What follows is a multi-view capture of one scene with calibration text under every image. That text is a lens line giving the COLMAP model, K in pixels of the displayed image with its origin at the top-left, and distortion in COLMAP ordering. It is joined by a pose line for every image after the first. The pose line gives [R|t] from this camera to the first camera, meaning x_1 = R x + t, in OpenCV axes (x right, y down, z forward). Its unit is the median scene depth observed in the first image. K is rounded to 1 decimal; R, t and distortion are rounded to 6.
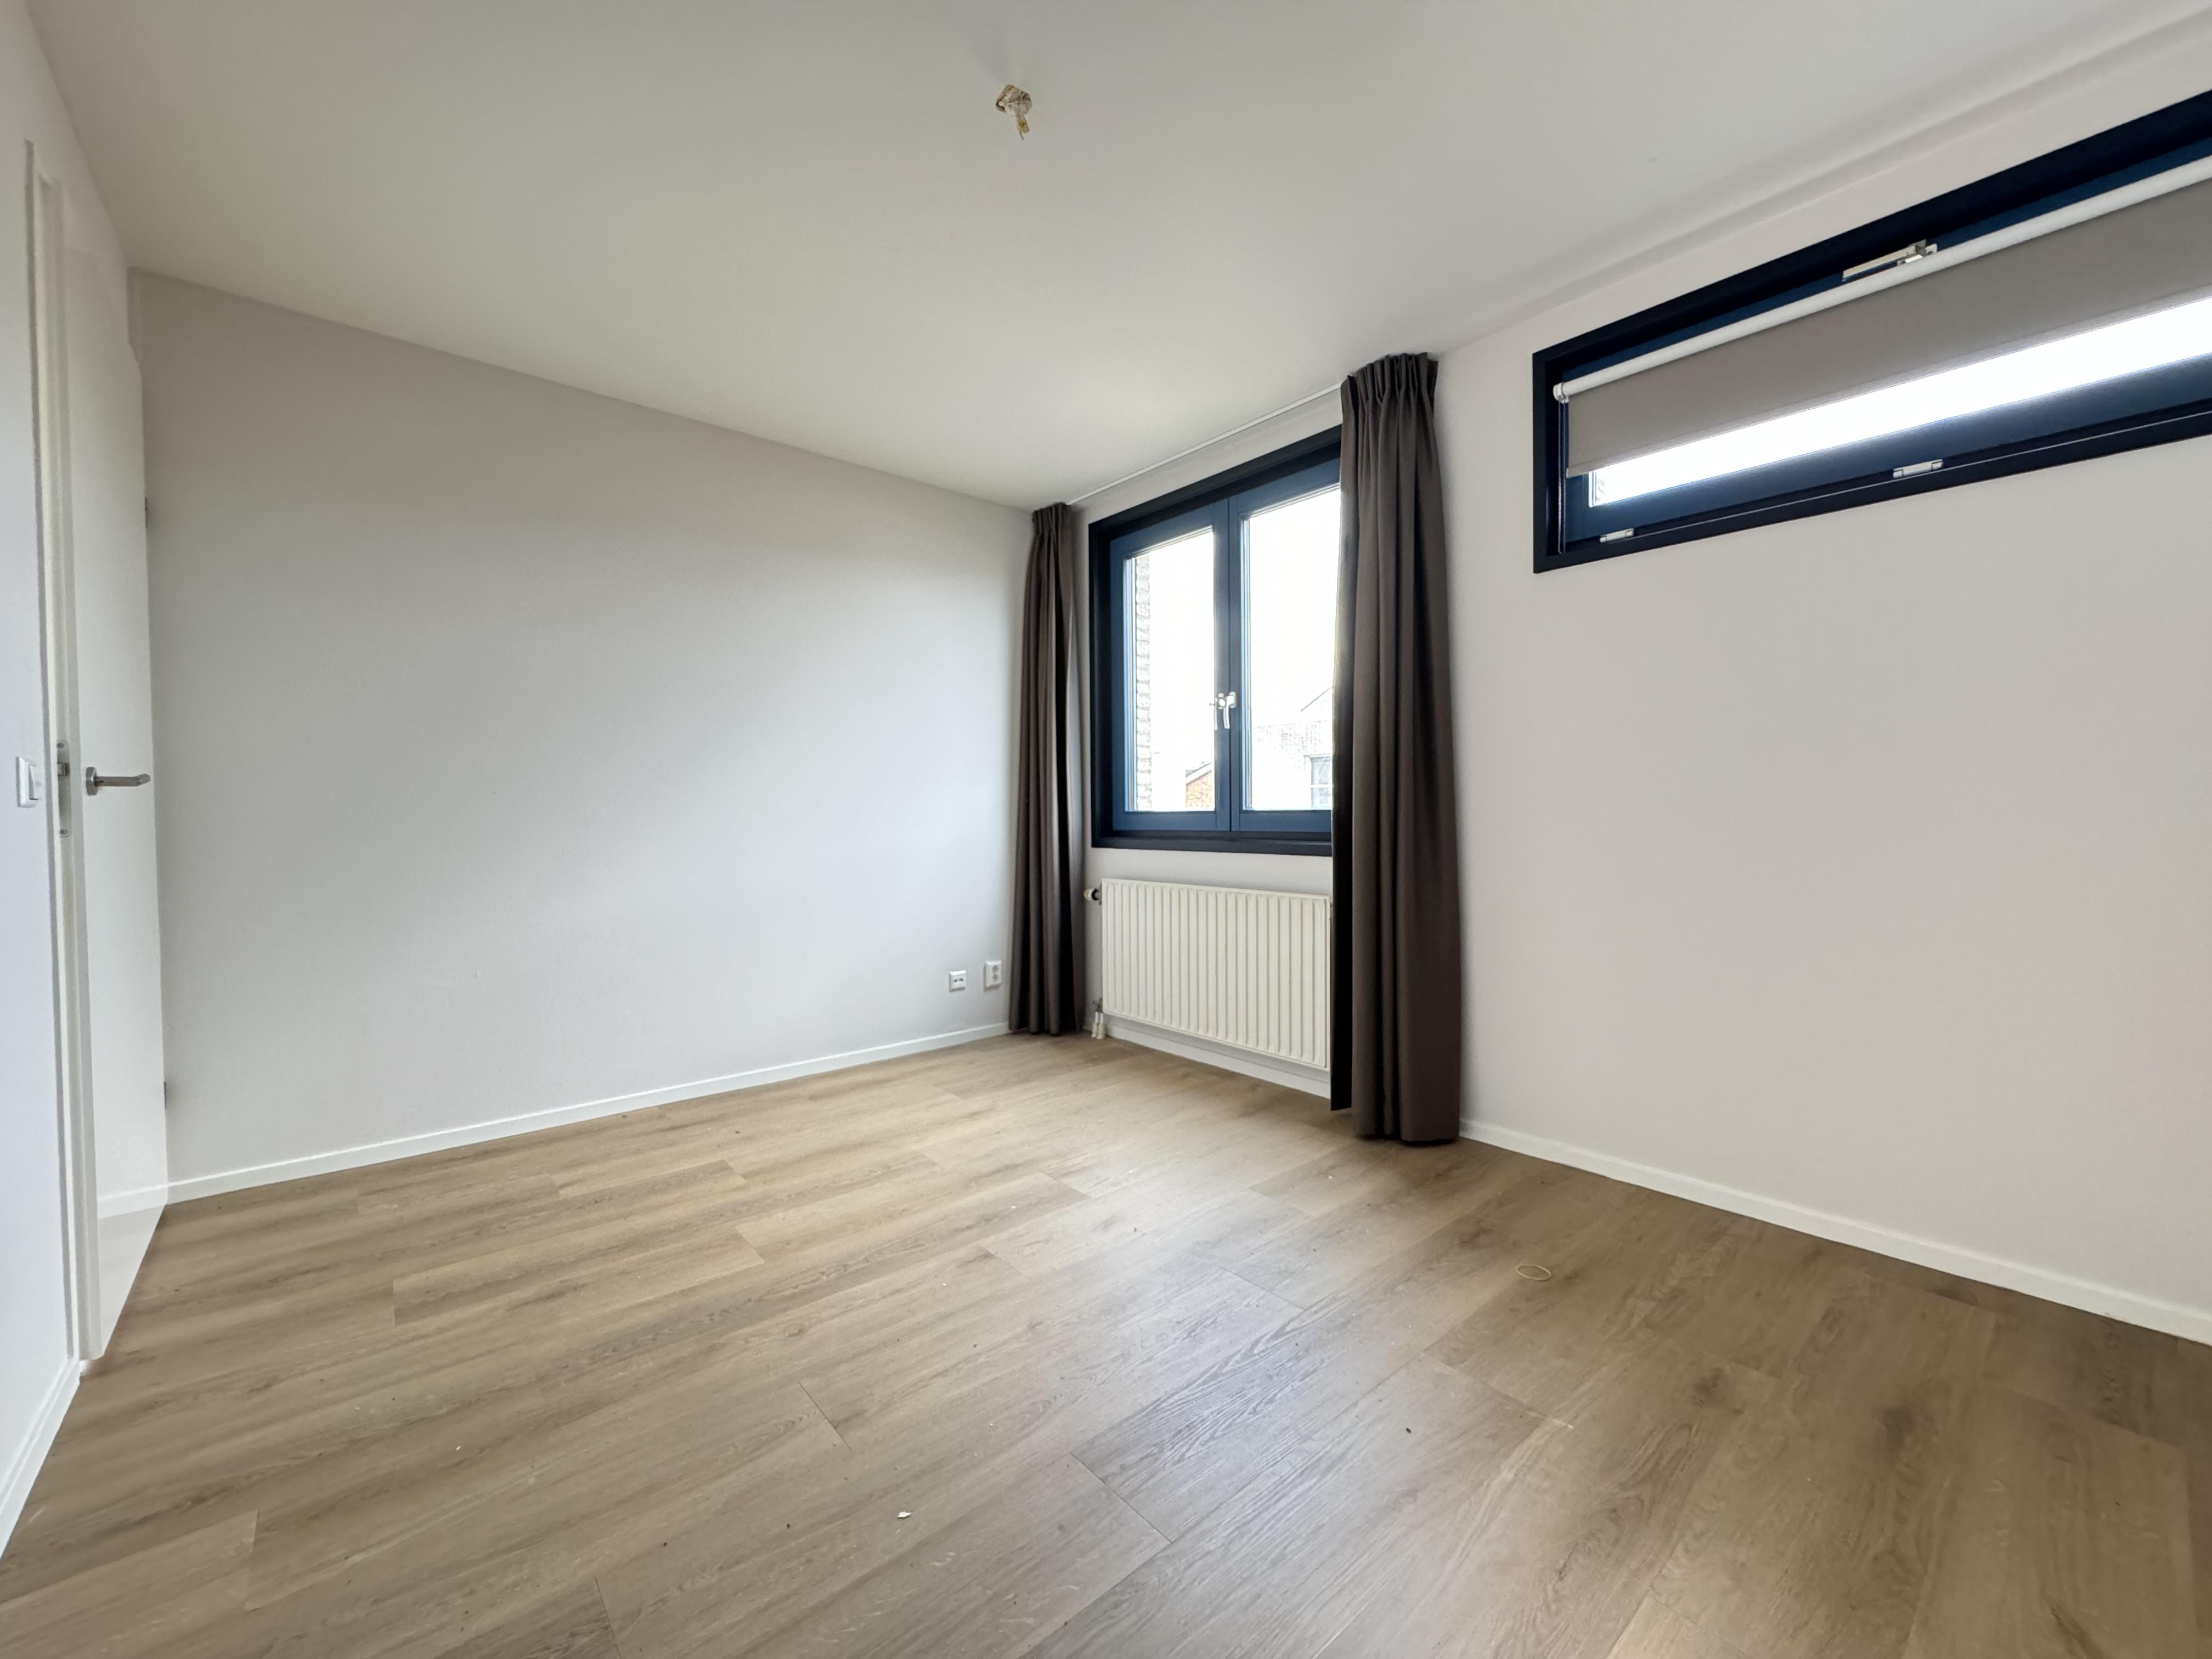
lens RADIAL K [[880.8, 0, 1106.0], [0, 880.8, 829.5], [0, 0, 1]] dist [-0.002824, 0.000356]
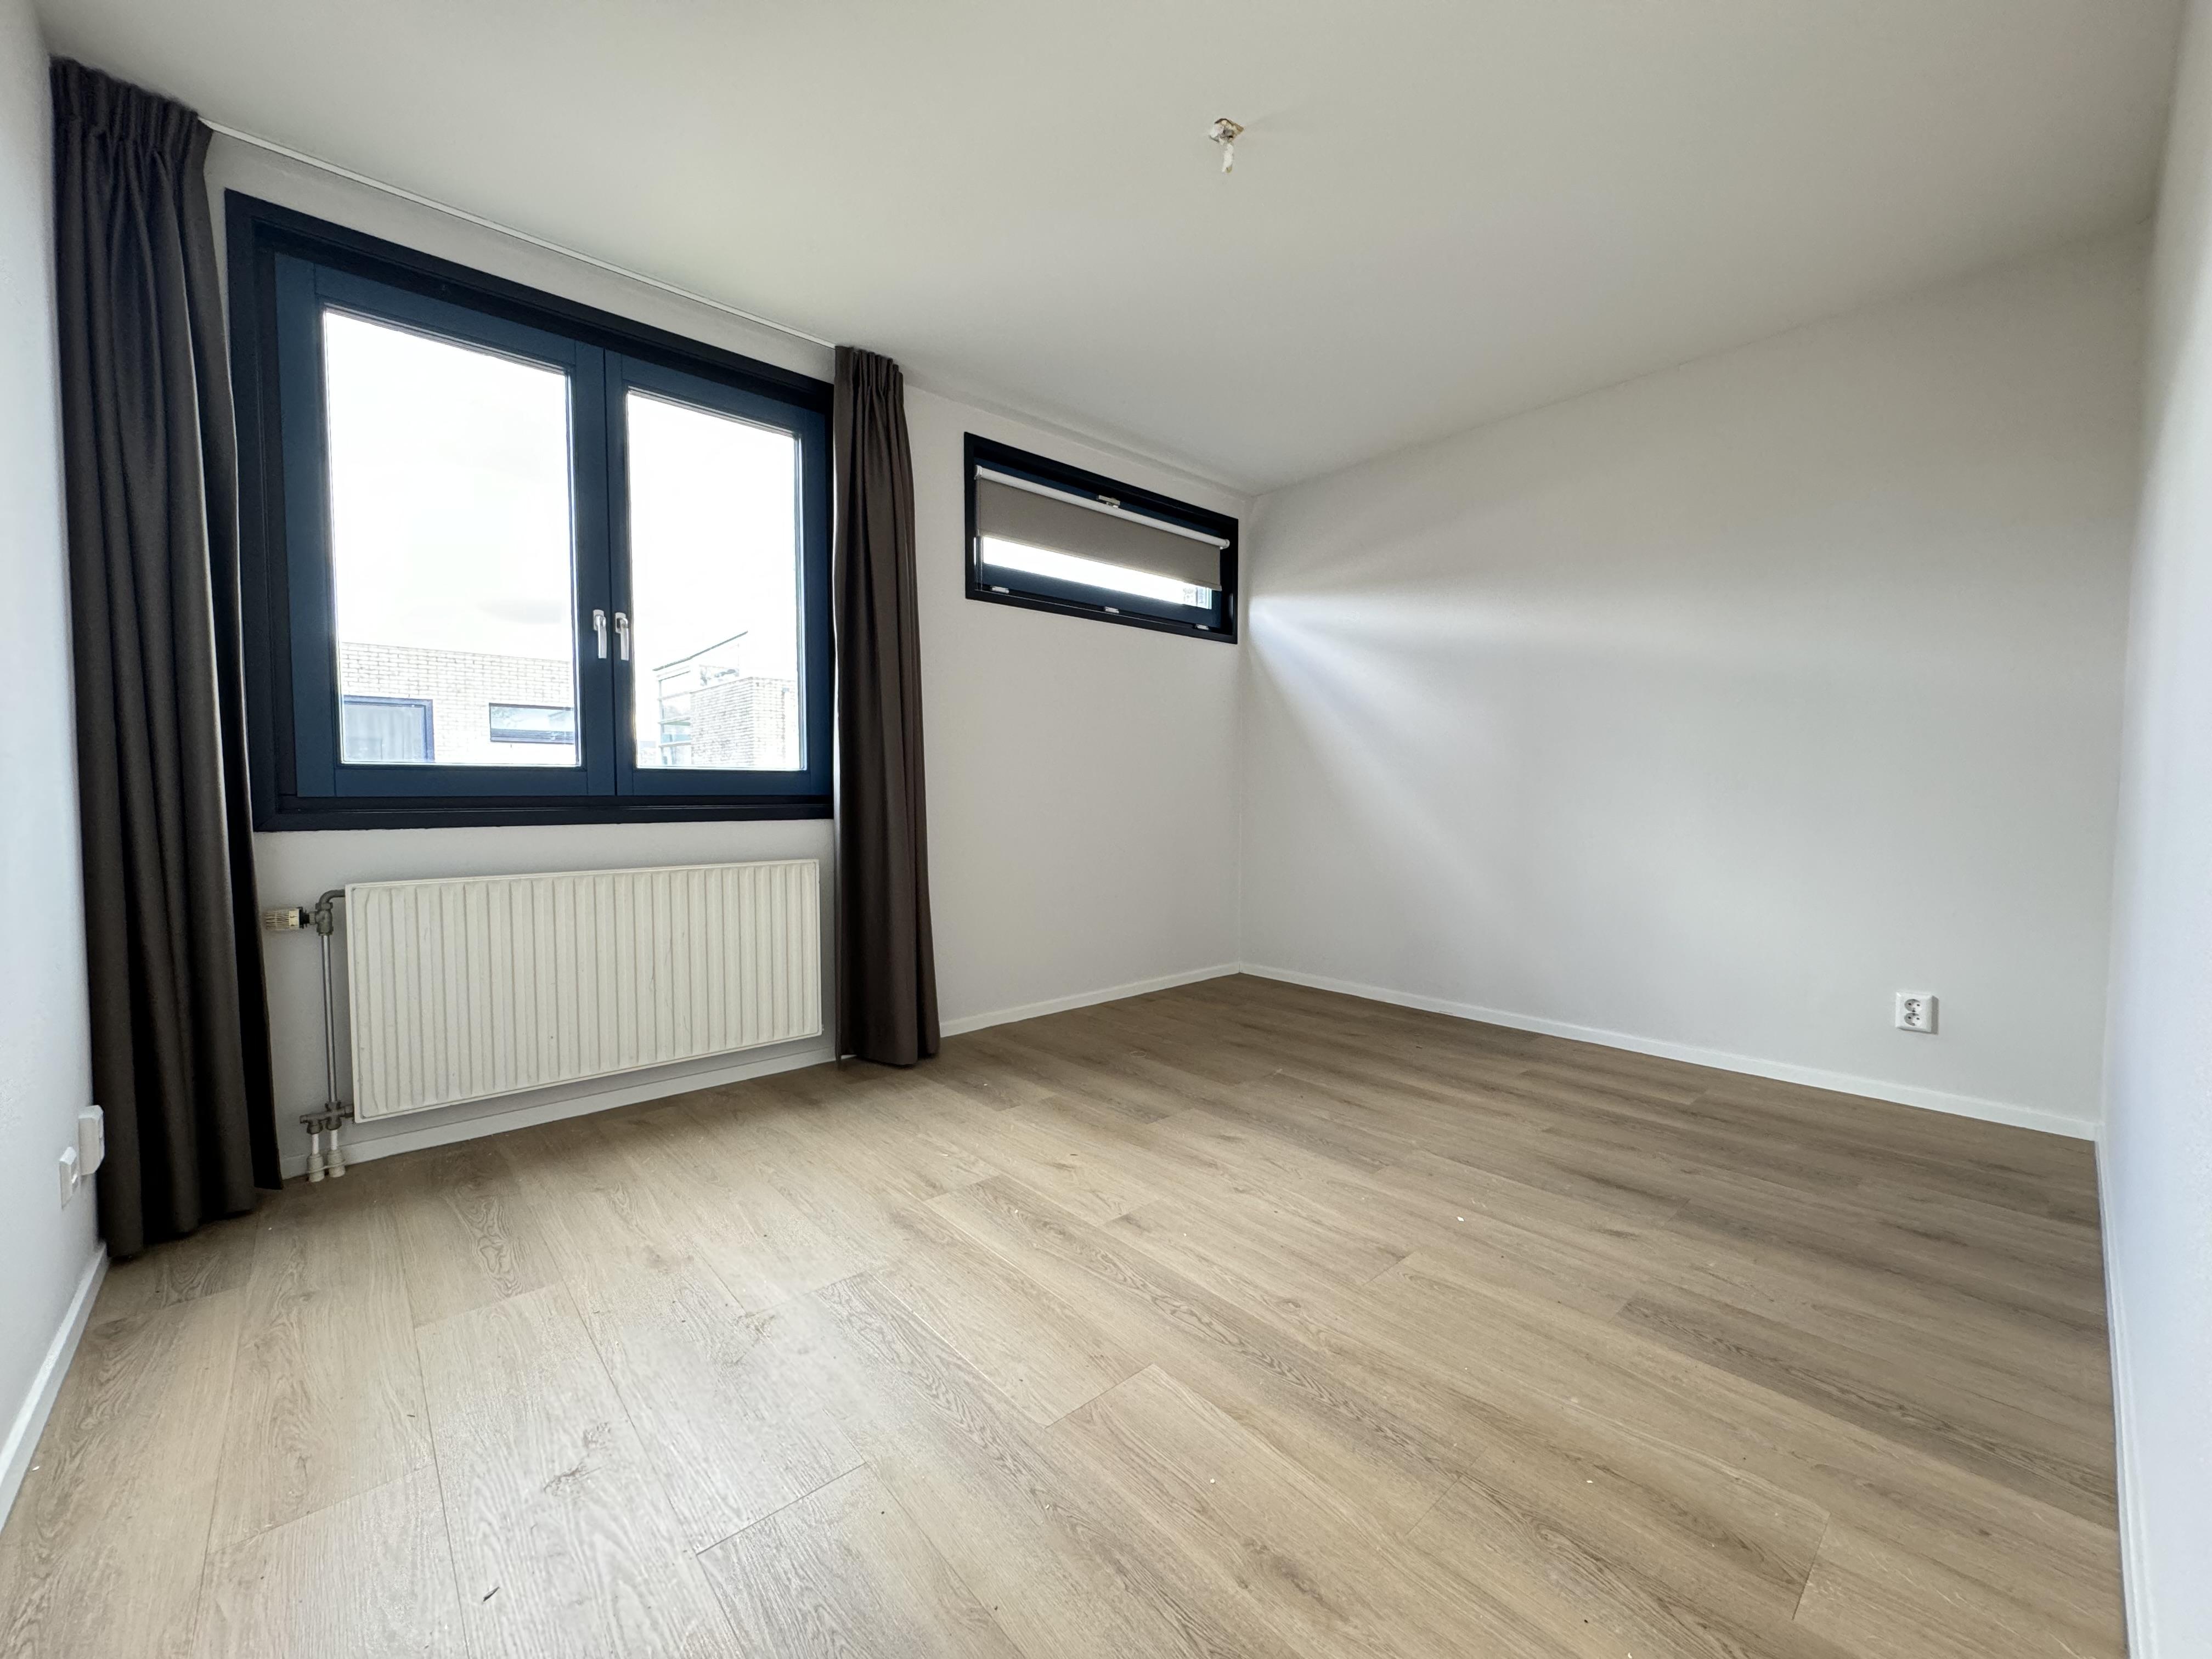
lens RADIAL K [[880.8, 0, 1106.0], [0, 880.8, 829.5], [0, 0, 1]] dist [-0.002824, 0.000356]
pose [[-0.022309, -0.038877, 0.998995, -1.011959], [0.016197, 0.999098, 0.039243, 0.012972], [-0.999620, 0.017056, -0.021659, 0.958454]]
